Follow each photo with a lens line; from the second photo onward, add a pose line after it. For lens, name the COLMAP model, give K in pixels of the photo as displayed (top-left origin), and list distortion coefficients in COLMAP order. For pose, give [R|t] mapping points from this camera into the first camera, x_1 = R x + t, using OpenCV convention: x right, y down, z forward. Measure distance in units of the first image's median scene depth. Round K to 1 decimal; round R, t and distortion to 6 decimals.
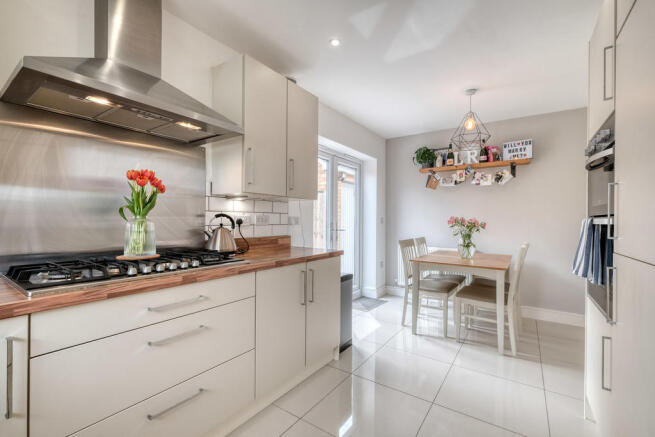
lens RADIAL K [[287.2, 0, 327.5], [0, 287.2, 218.5], [0, 0, 1]] dist [-0.002119, -0.000360]
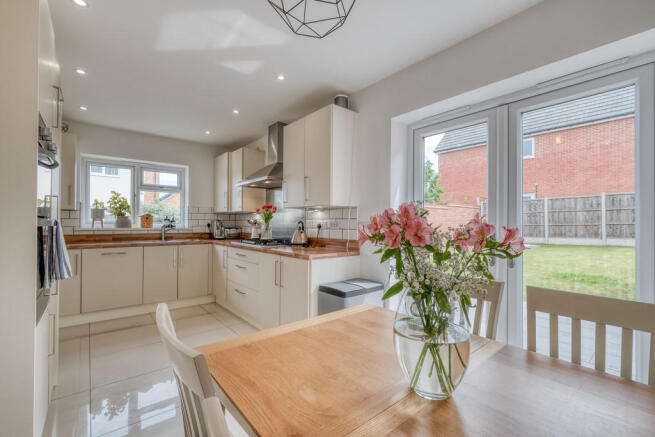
lens RADIAL K [[287.2, 0, 327.5], [0, 287.2, 218.5], [0, 0, 1]] dist [-0.002119, -0.000360]
pose [[-0.266122, -0.019822, -0.963735, 0.972823], [-0.007795, 0.999800, -0.018411, 0.001210], [0.963908, 0.002613, -0.266224, 1.319099]]
